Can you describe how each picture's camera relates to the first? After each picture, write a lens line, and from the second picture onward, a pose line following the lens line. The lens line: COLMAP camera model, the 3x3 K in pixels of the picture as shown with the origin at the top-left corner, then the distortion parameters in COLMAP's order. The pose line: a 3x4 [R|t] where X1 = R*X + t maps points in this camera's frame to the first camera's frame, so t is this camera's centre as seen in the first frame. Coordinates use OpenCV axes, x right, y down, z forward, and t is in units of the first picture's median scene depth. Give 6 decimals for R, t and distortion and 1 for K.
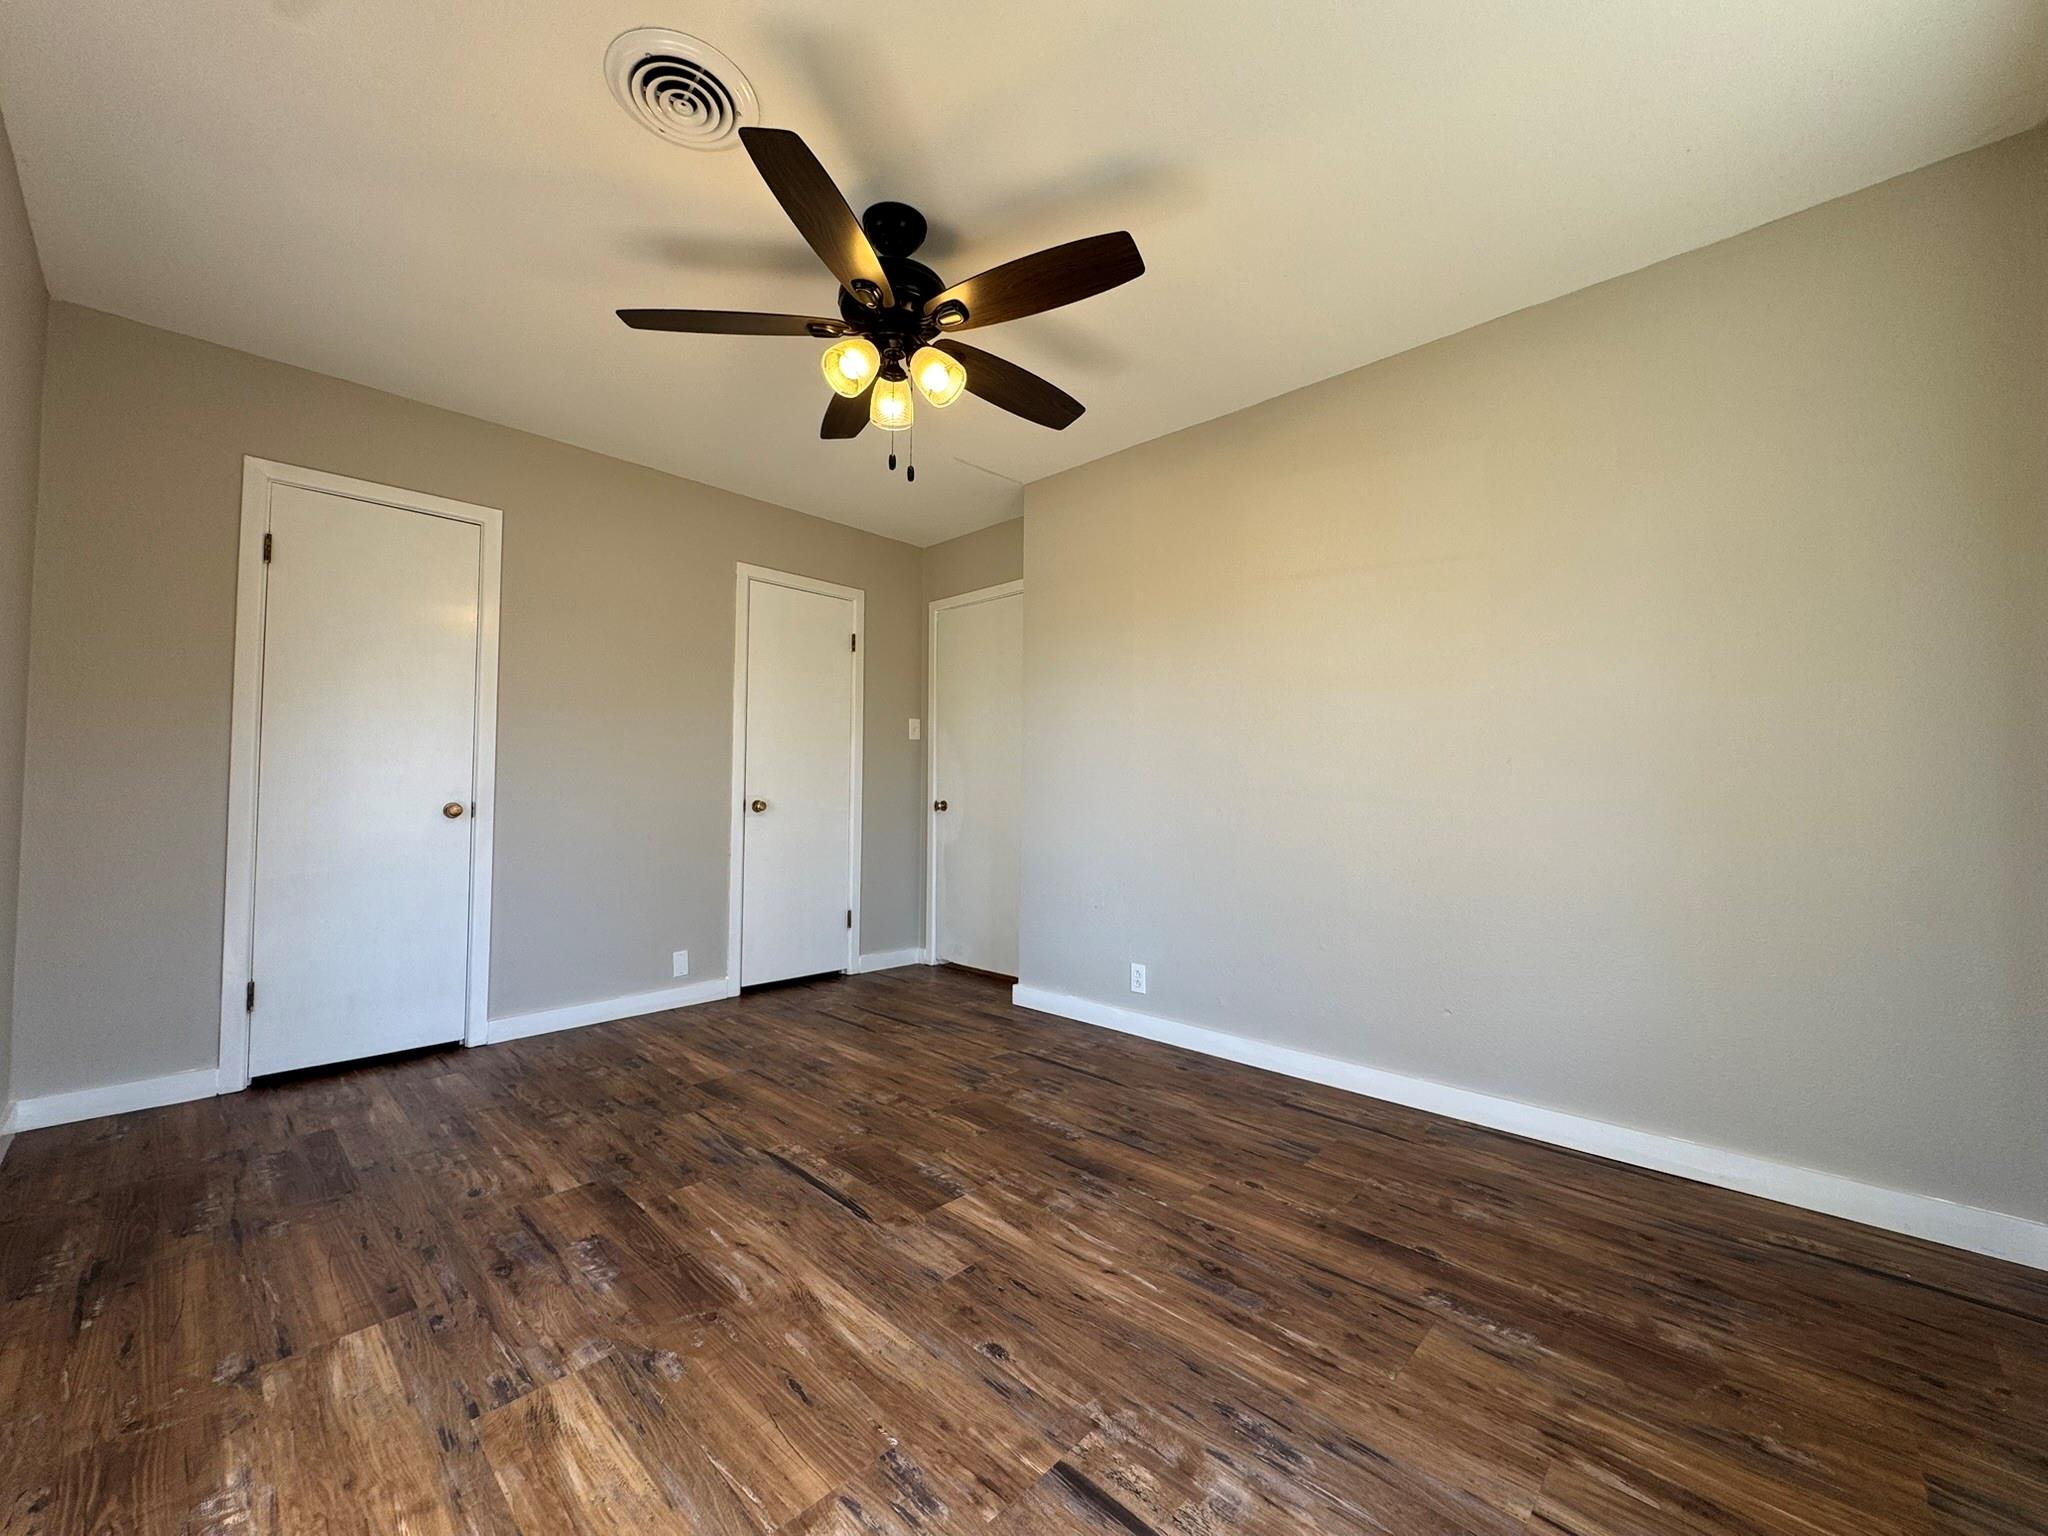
lens RADIAL K [[815.0, 0, 1024.0], [0, 815.0, 768.0], [0, 0, 1]] dist [-0.002602, 0.000284]
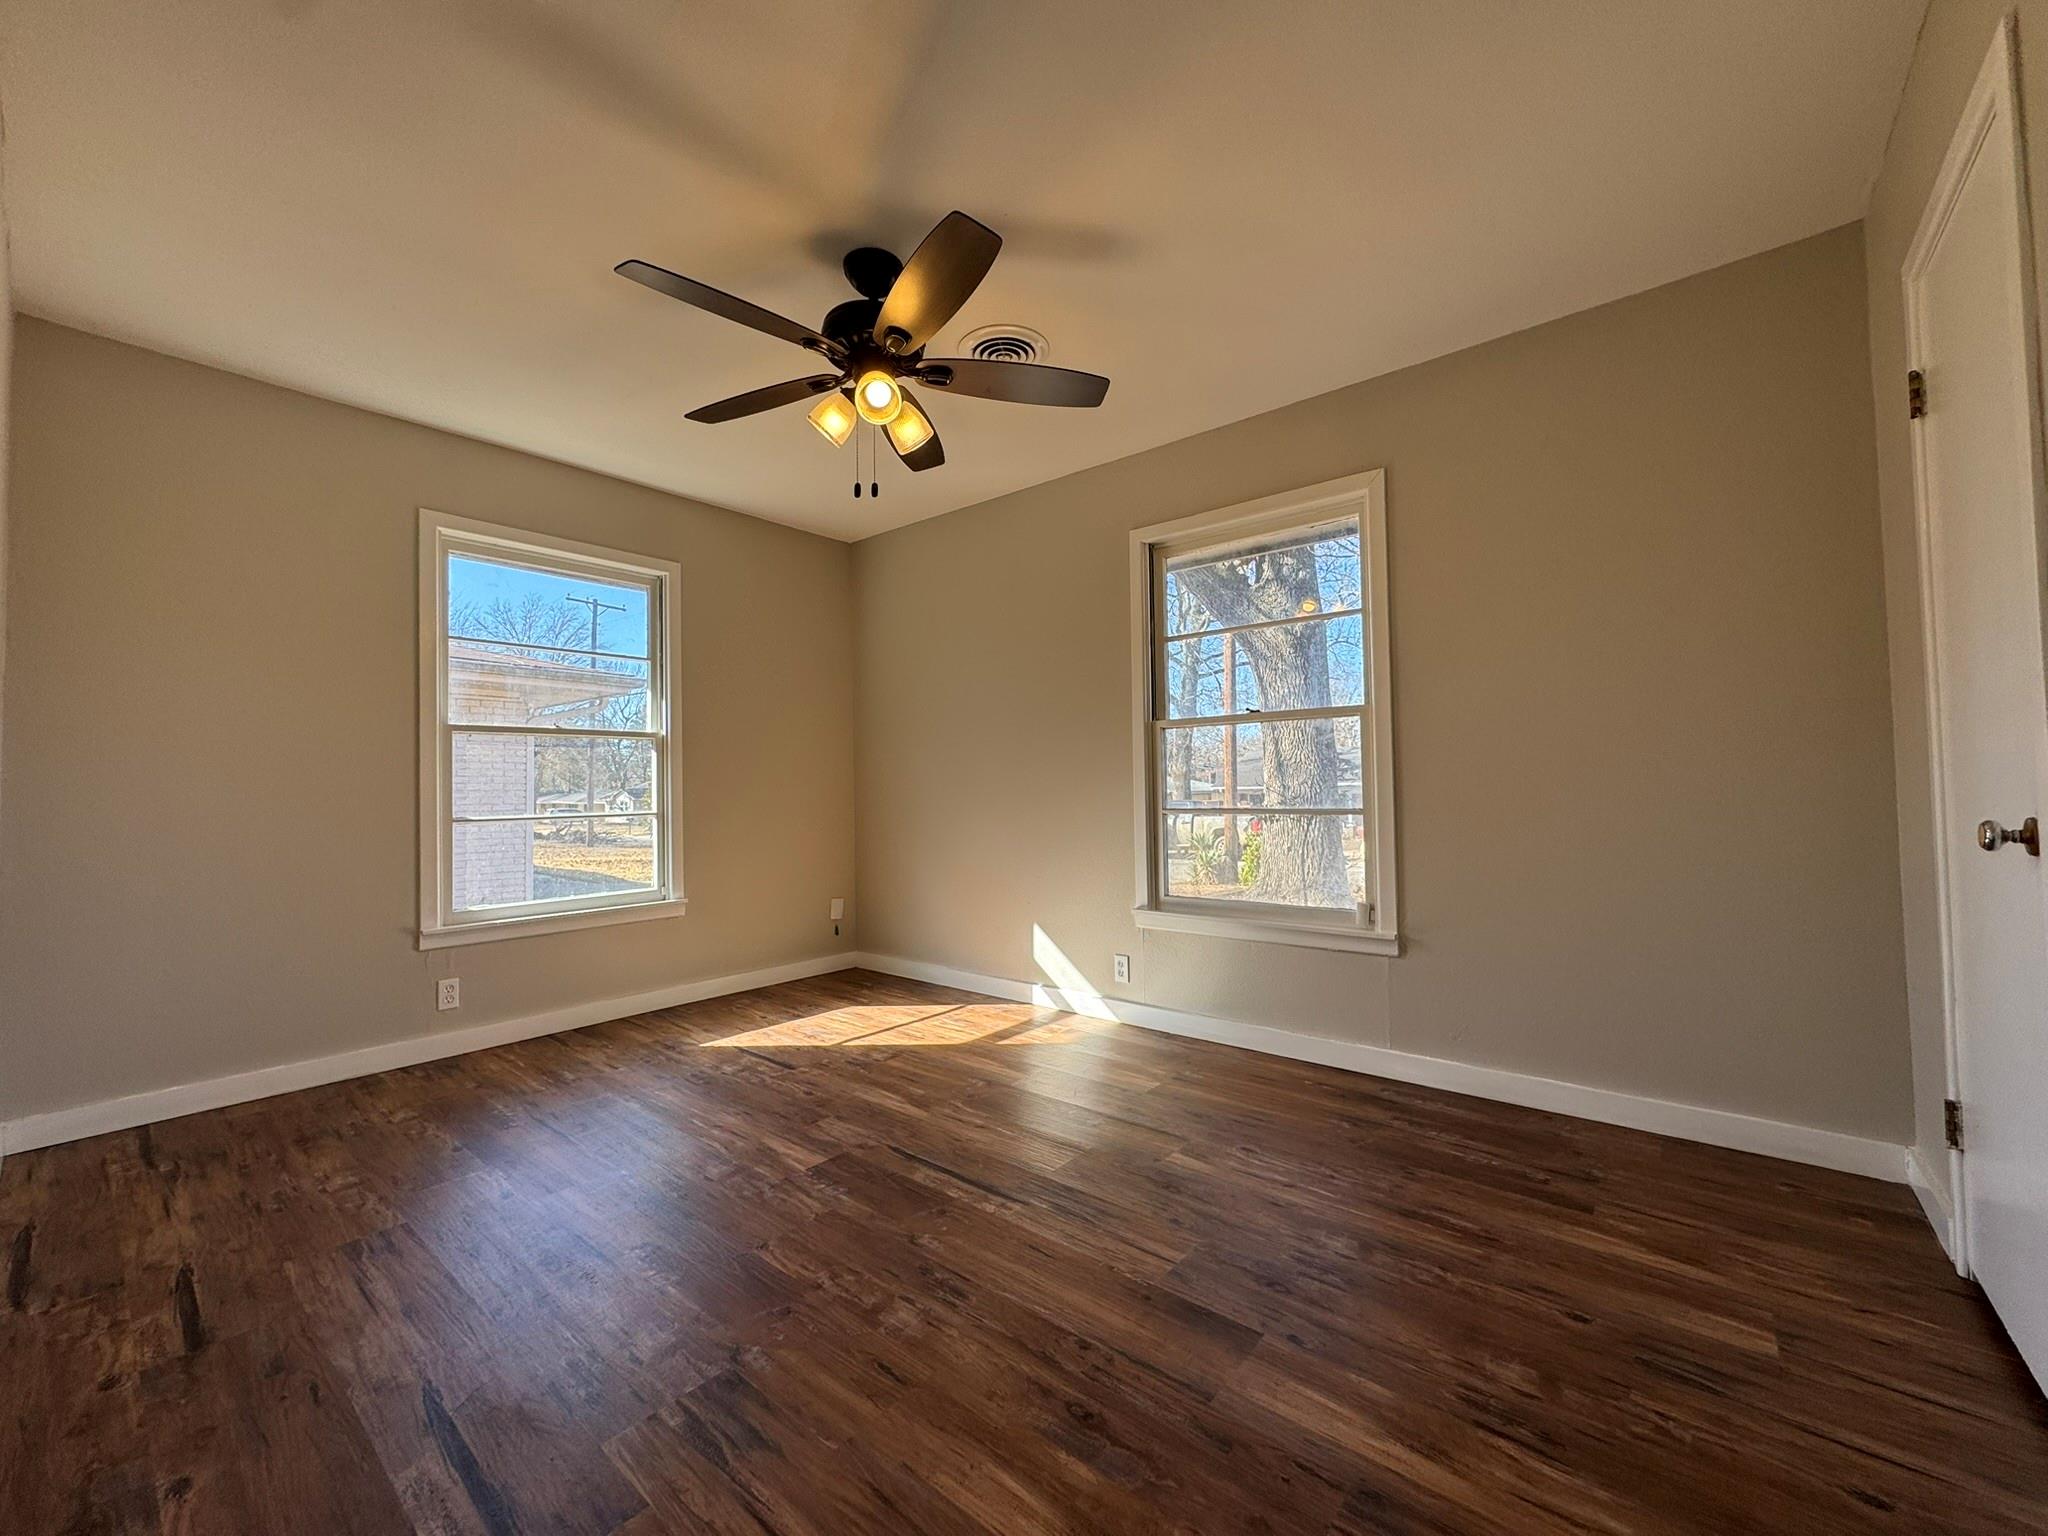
lens RADIAL K [[815.0, 0, 1024.0], [0, 815.0, 768.0], [0, 0, 1]] dist [-0.002602, 0.000284]
pose [[-0.997513, 0.005382, -0.070280, -0.280815], [0.009608, 0.998156, -0.059929, 0.057151], [0.069828, -0.060456, -0.995725, 2.064931]]
